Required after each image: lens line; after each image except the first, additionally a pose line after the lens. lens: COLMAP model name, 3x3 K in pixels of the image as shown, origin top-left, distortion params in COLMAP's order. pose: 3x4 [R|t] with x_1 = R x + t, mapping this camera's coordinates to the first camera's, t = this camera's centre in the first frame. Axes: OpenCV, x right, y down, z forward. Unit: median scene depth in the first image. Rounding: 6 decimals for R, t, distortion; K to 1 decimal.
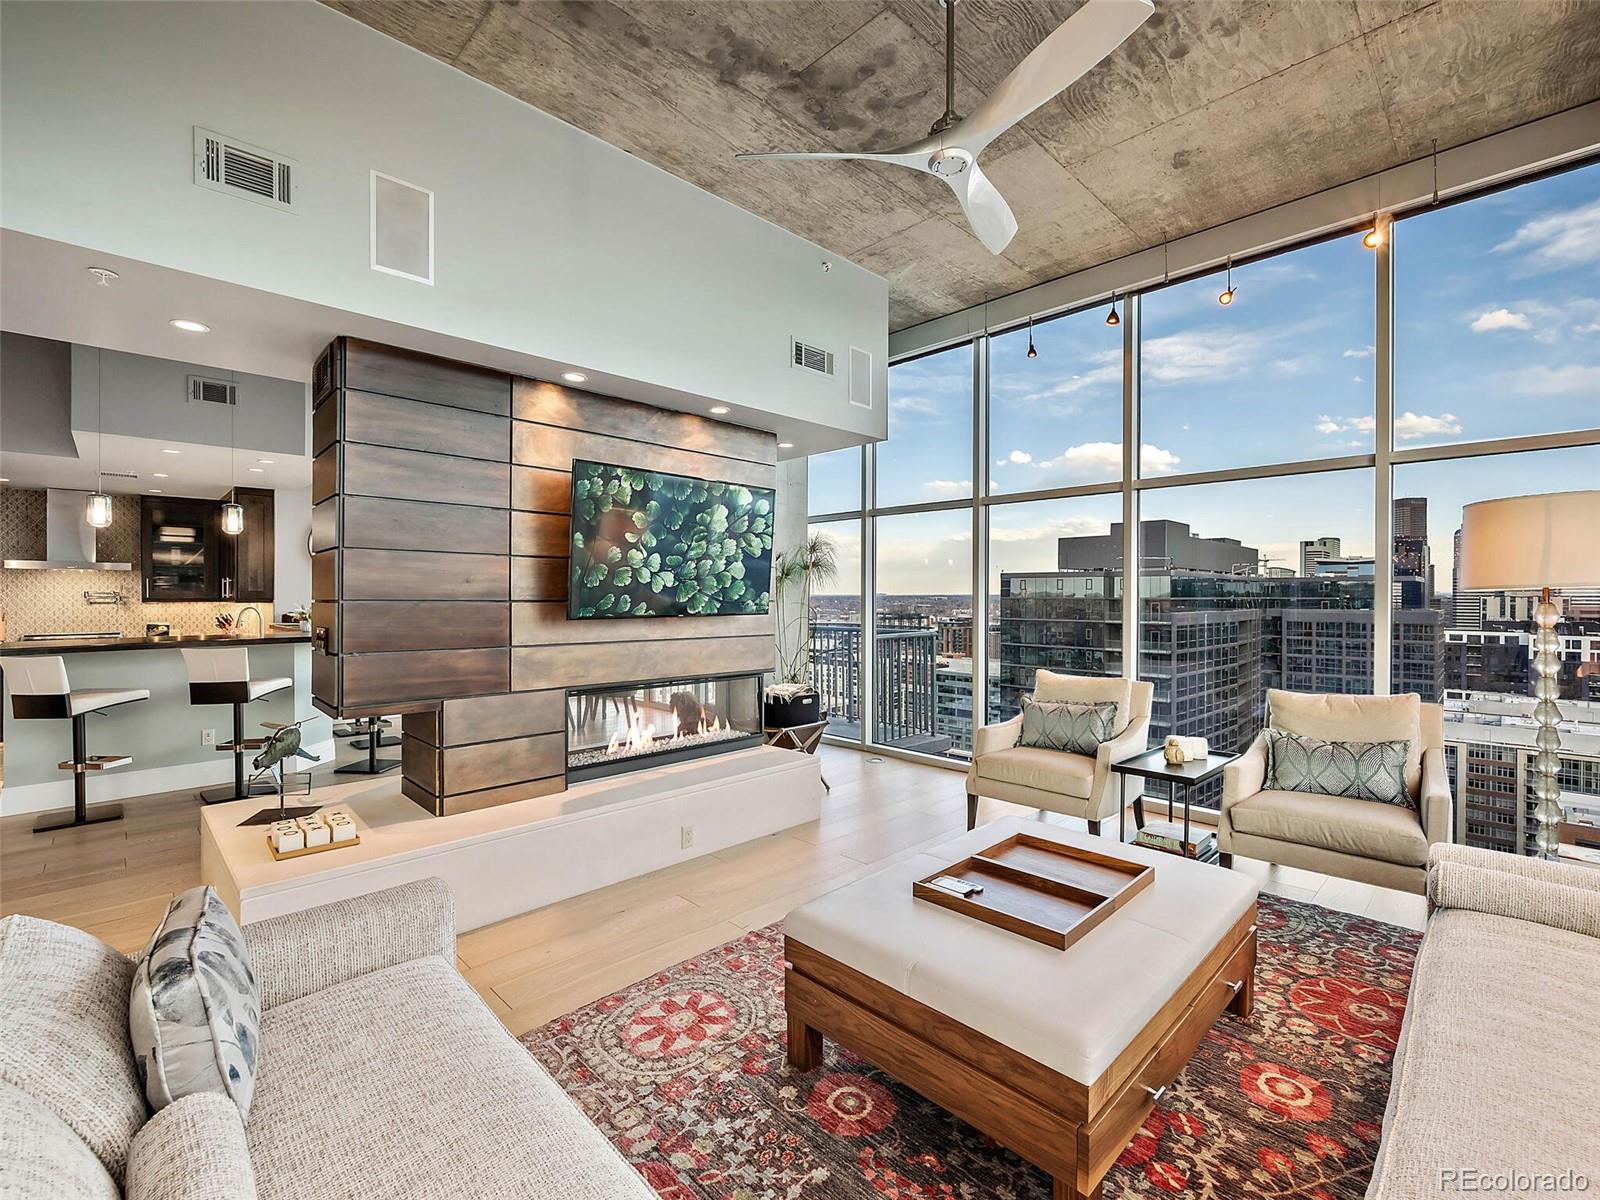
lens RADIAL K [[710.9, 0, 790.4], [0, 710.9, 598.0], [0, 0, 1]] dist [-0.003341, 0.000236]
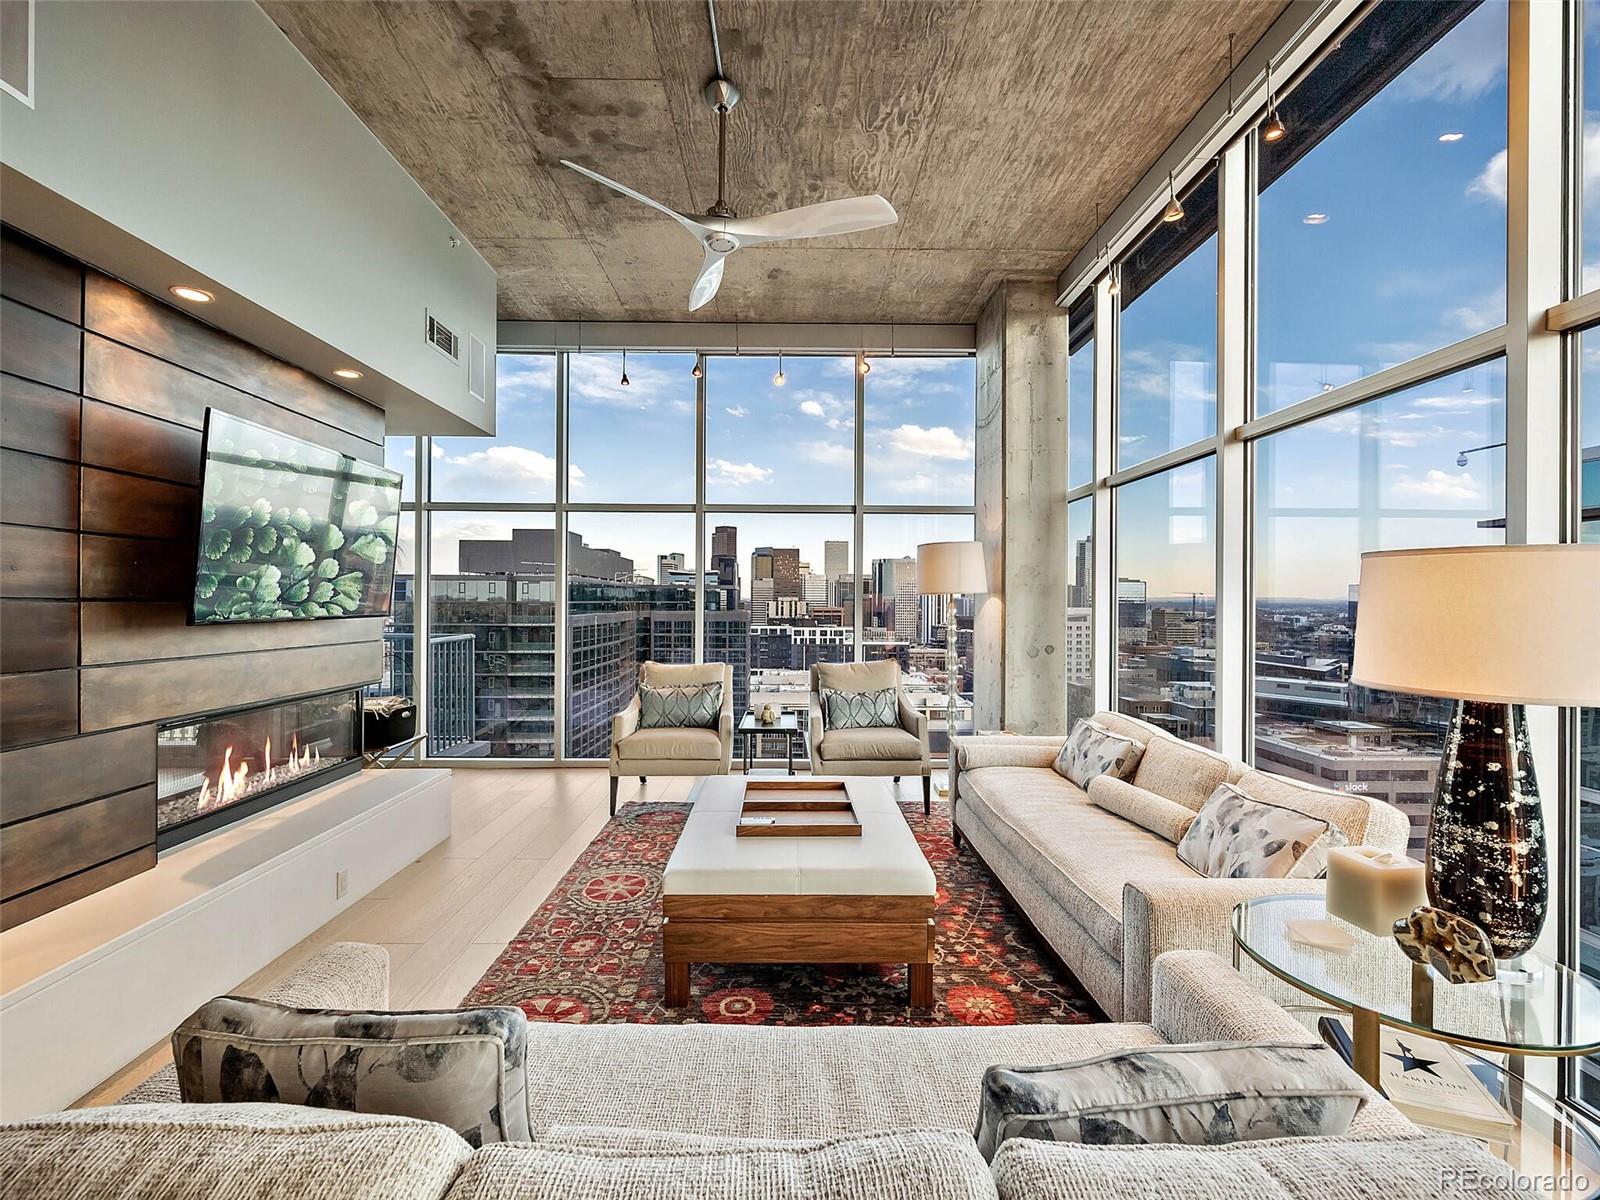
lens RADIAL K [[710.9, 0, 795.6], [0, 710.9, 600.2], [0, 0, 1]] dist [-0.003341, 0.000236]
pose [[0.685346, 0.002310, 0.728214, -0.357809], [-0.000600, 0.999996, -0.002608, 0.005573], [-0.728217, 0.001351, 0.685345, 0.040087]]
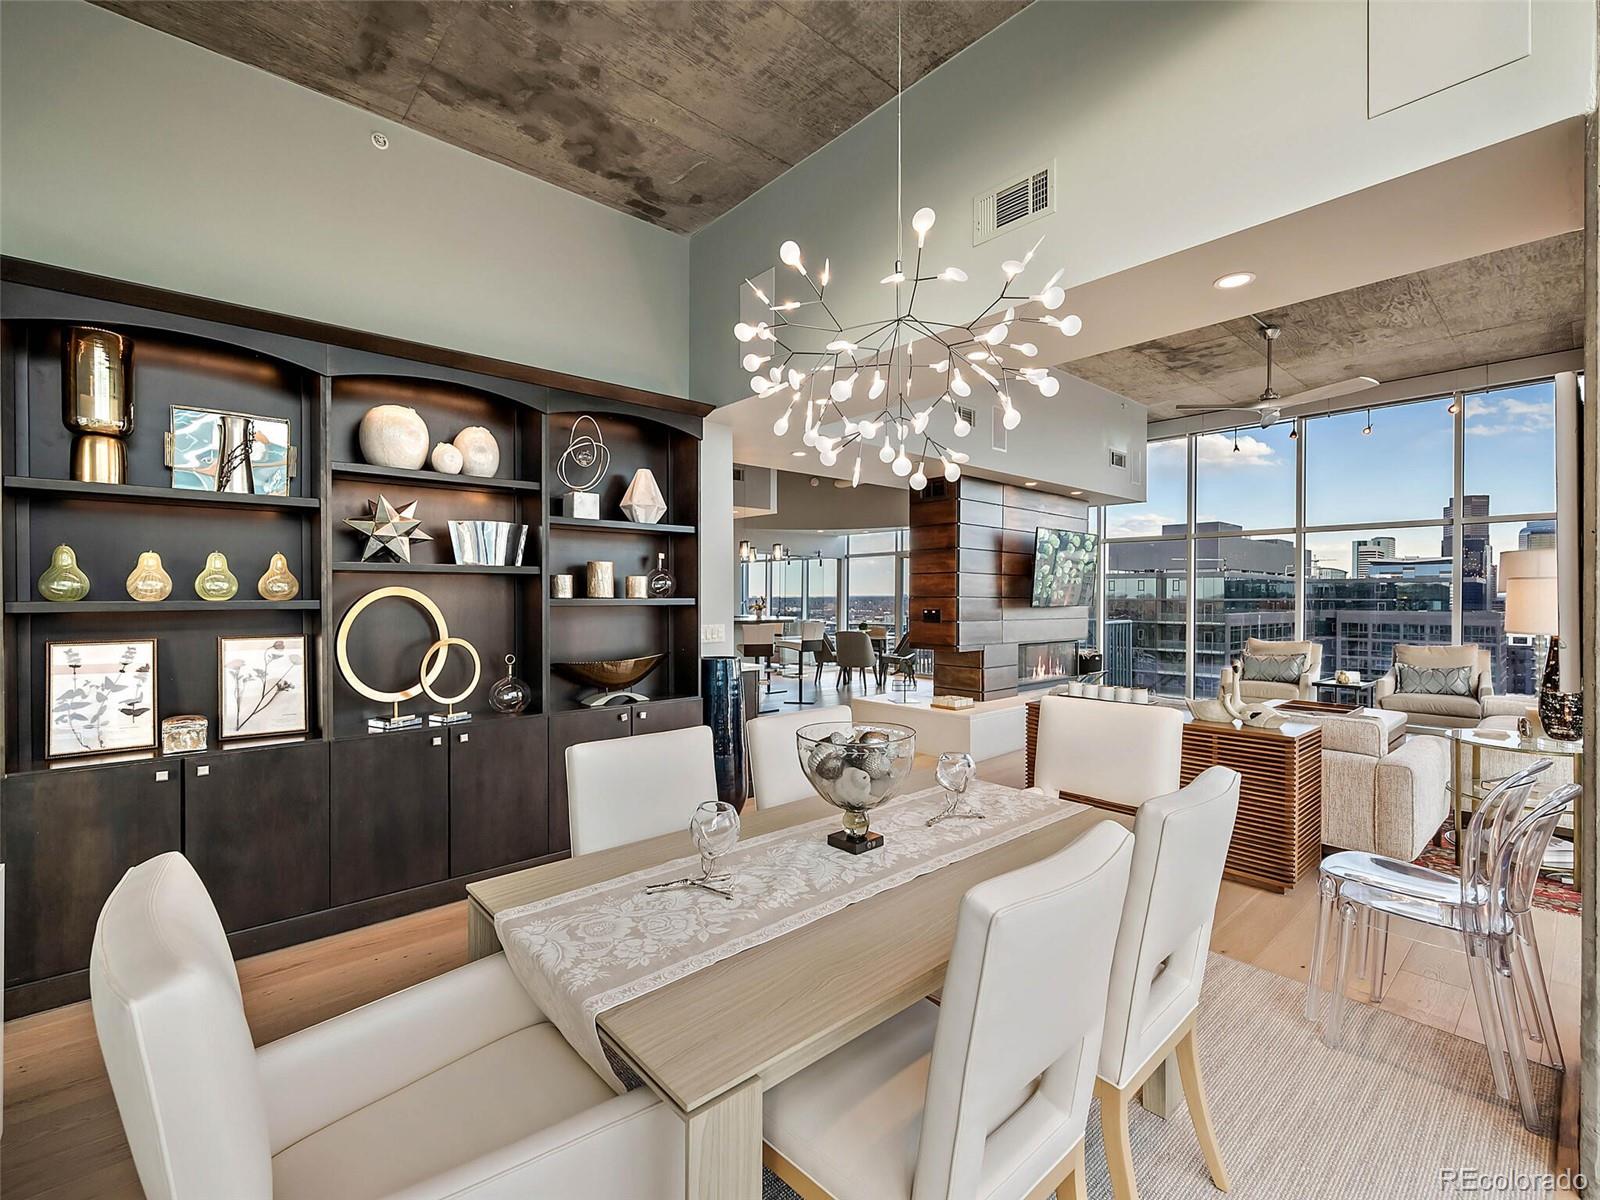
lens RADIAL K [[710.9, 0, 789.7], [0, 710.9, 600.3], [0, 0, 1]] dist [-0.003341, 0.000236]
pose [[0.998886, 0.001206, -0.047168, -0.766370], [-0.001109, 0.999997, 0.002073, 0.007190], [0.047170, -0.002018, 0.998885, -0.871274]]
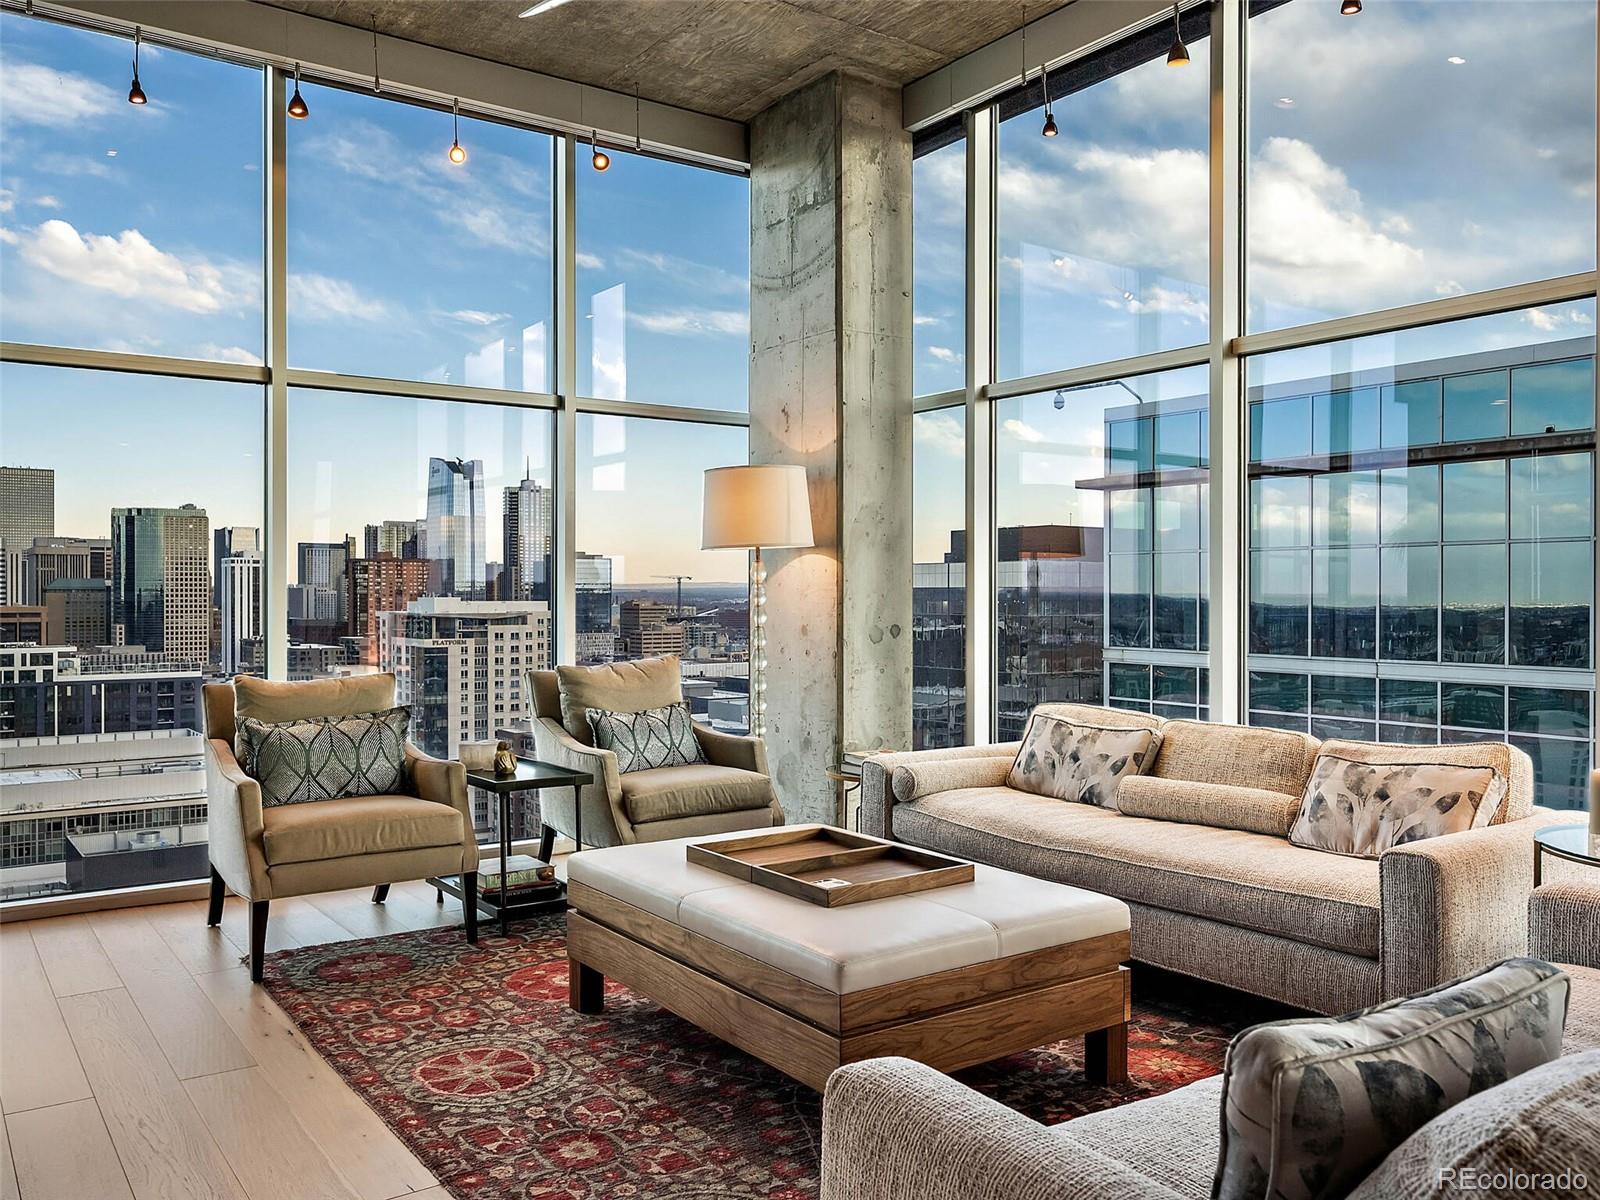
lens RADIAL K [[1271.8, 0, 792.7], [0, 1271.8, 600.8], [0, 0, 1]] dist [-0.004918, 0.006373]
pose [[0.150551, -0.008447, 0.988566, -0.655453], [0.006027, 0.999953, 0.007626, 0.039090], [-0.988584, 0.004810, 0.150595, 0.448129]]
